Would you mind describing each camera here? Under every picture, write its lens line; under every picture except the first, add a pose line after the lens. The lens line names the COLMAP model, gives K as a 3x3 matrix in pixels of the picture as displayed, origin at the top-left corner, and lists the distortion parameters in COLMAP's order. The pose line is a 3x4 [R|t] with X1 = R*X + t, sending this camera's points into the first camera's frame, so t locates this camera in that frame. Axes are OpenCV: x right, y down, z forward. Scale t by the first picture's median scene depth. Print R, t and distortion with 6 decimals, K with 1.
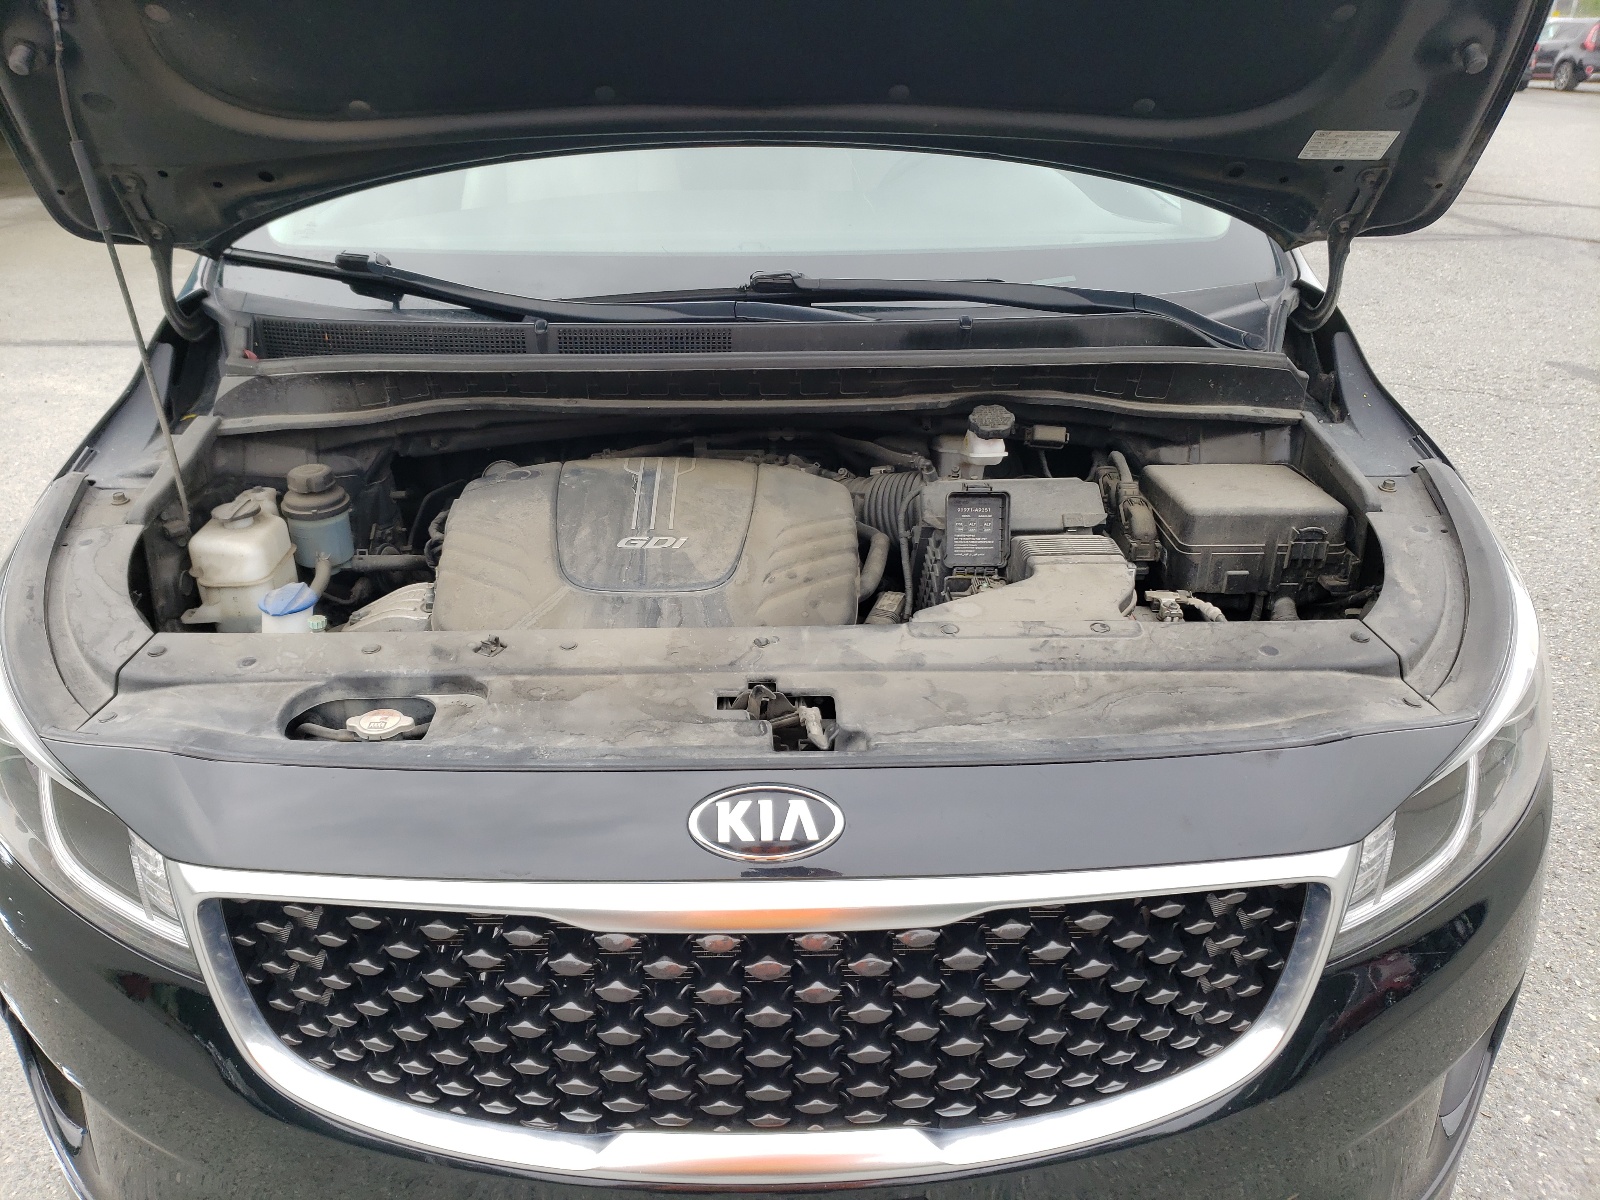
lens RADIAL K [[1215.1, 0, 789.8], [0, 1215.1, 607.0], [0, 0, 1]] dist [0.016066, -0.012870]
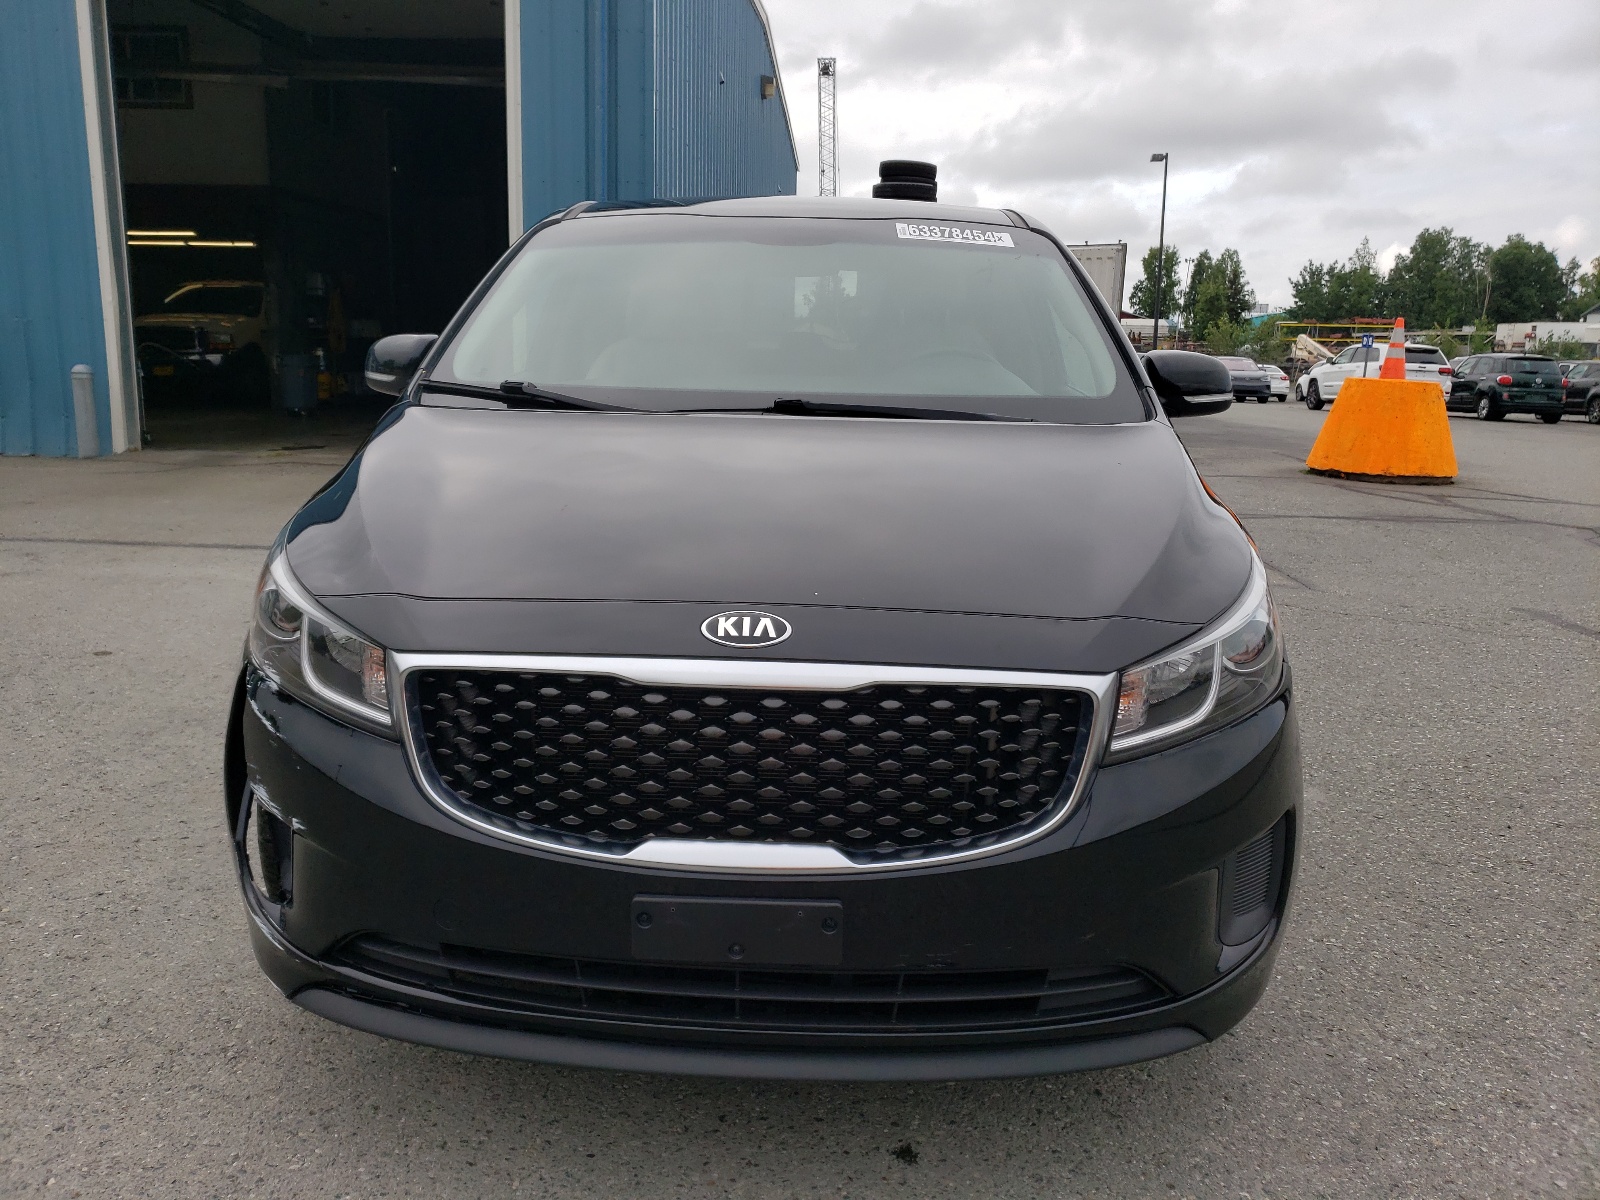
lens RADIAL K [[1215.1, 0, 806.0], [0, 1215.1, 596.7], [0, 0, 1]] dist [0.016066, -0.012870]
pose [[0.998617, 0.030226, -0.043009, 0.122372], [-0.039834, 0.968978, -0.243915, 0.488844], [0.034303, 0.245291, 0.968842, -0.596377]]
